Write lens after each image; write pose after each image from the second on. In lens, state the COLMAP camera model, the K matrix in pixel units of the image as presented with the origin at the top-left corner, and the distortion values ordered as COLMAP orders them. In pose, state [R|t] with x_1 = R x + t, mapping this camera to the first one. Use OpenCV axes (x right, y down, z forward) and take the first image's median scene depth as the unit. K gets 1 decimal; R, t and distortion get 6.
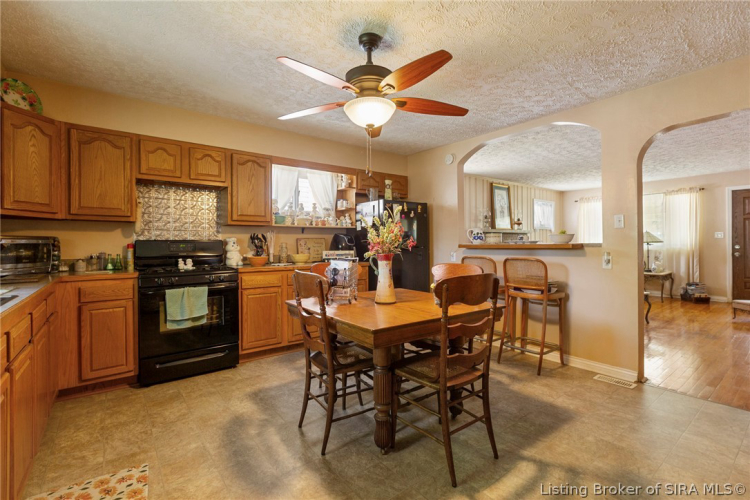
lens RADIAL K [[343.1, 0, 376.9], [0, 343.1, 246.7], [0, 0, 1]] dist [-0.003159, -0.000866]
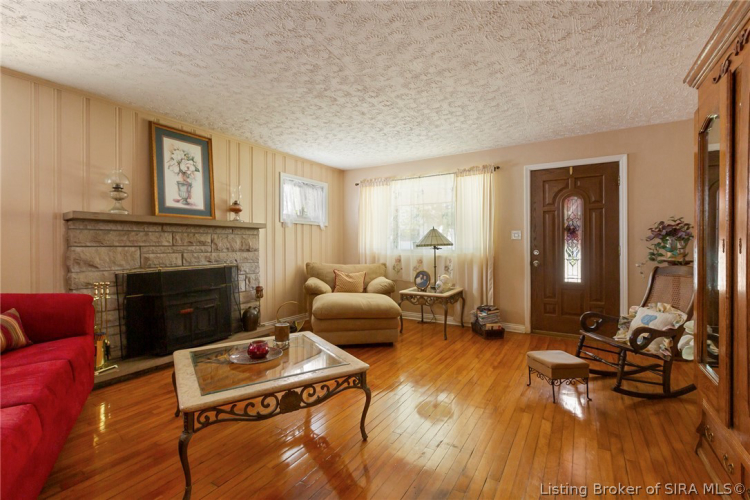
lens RADIAL K [[343.1, 0, 378.7], [0, 343.1, 246.9], [0, 0, 1]] dist [-0.003159, -0.000866]
pose [[0.933297, 0.005150, 0.359069, 0.478358], [-0.003007, 0.999974, -0.006525, -0.005097], [-0.359093, 0.005010, 0.933288, 0.439507]]
